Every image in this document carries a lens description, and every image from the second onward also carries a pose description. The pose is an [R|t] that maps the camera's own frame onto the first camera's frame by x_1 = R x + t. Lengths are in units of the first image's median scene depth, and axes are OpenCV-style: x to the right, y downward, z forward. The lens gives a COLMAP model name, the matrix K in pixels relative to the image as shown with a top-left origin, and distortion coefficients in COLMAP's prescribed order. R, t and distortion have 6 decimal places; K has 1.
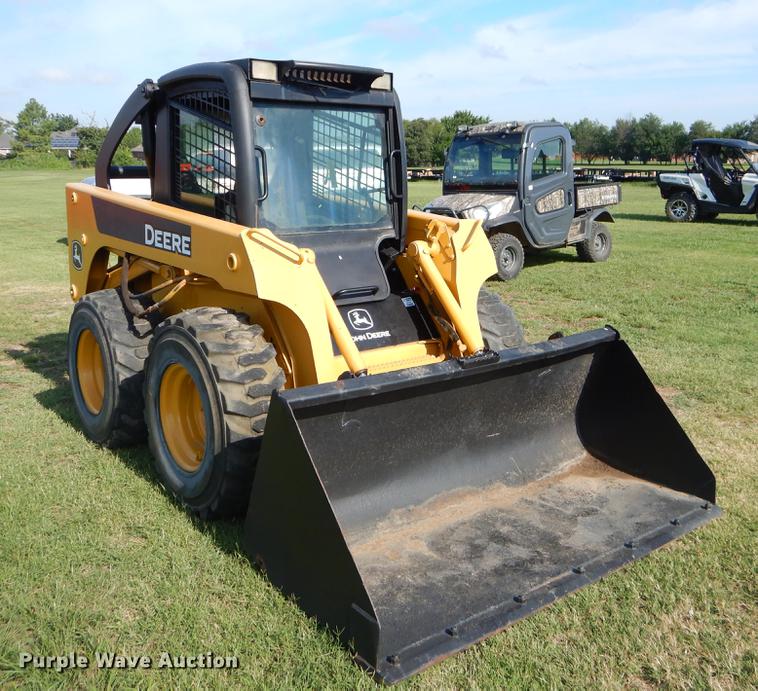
lens RADIAL K [[891.0, 0, 380.5], [0, 891.0, 320.4], [0, 0, 1]] dist [0.023429, -0.003065]
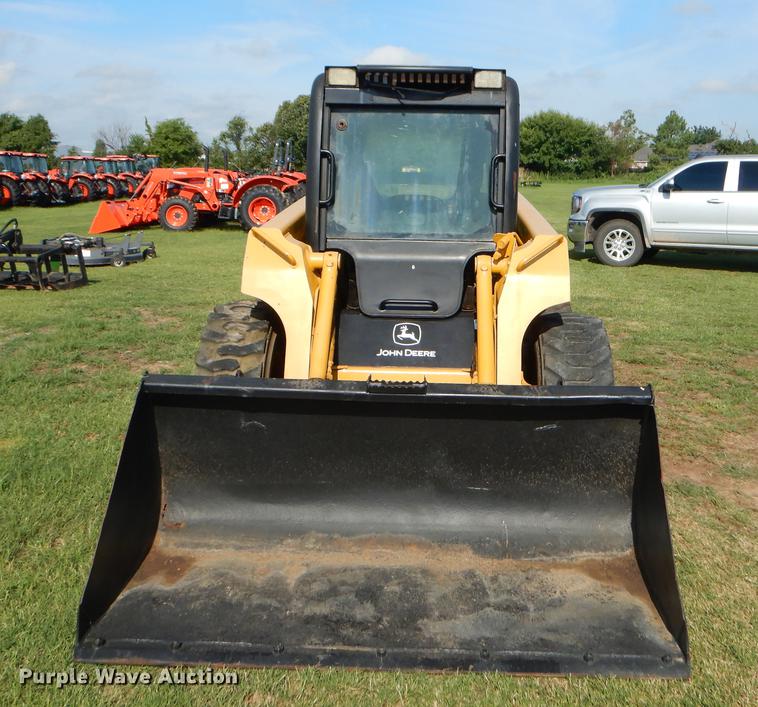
lens RADIAL K [[968.6, 0, 379.6], [0, 968.6, 278.3], [0, 0, 1]] dist [0.035228, 0.080816]
pose [[0.712585, 0.084791, -0.696443, 0.676676], [-0.135410, 0.990627, -0.017940, -0.038191], [0.688395, 0.107089, 0.717387, 0.258685]]
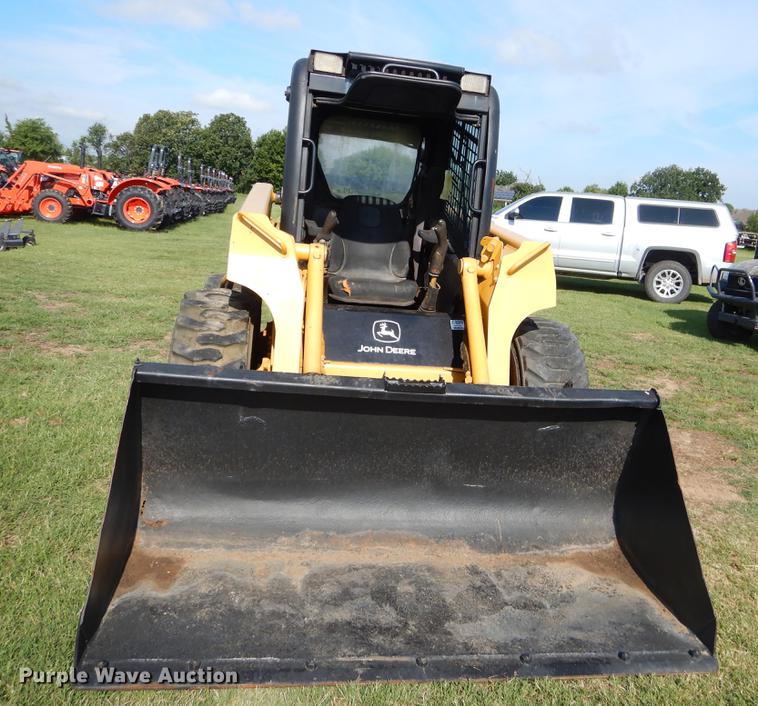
lens RADIAL K [[787.2, 0, 406.4], [0, 787.2, 354.0], [0, 0, 1]] dist [0.004683, 0.036070]
pose [[0.855081, 0.174284, -0.488325, 0.416459], [-0.185106, 0.982362, 0.026477, -0.003478], [0.484326, 0.067752, 0.872260, 0.300282]]
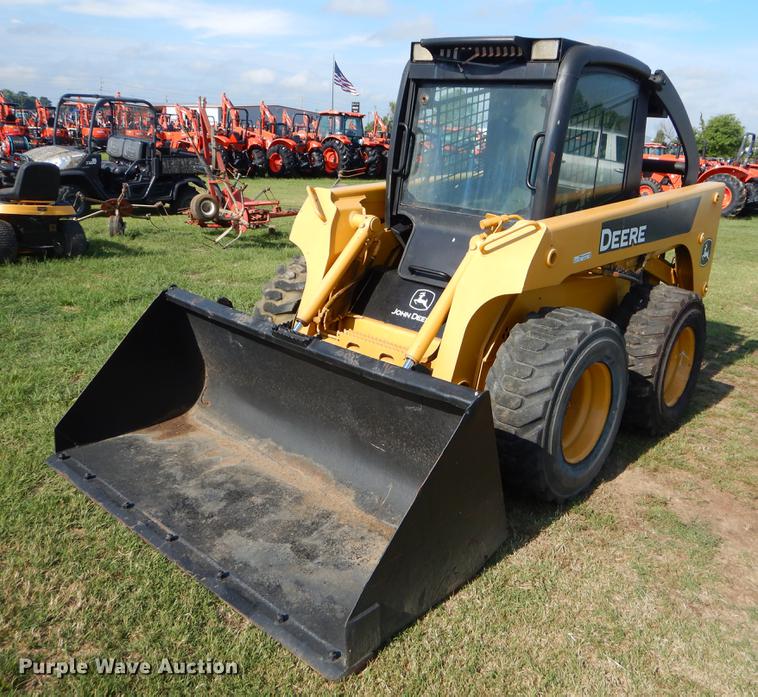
lens RADIAL K [[718.5, 0, 379.0], [0, 718.5, 348.5], [0, 0, 1]] dist [0.007504, 0.004889]
pose [[0.086046, 0.289950, -0.953166, 0.786701], [-0.242495, 0.934038, 0.262240, -0.155597], [0.966329, 0.208573, 0.150682, 0.870444]]
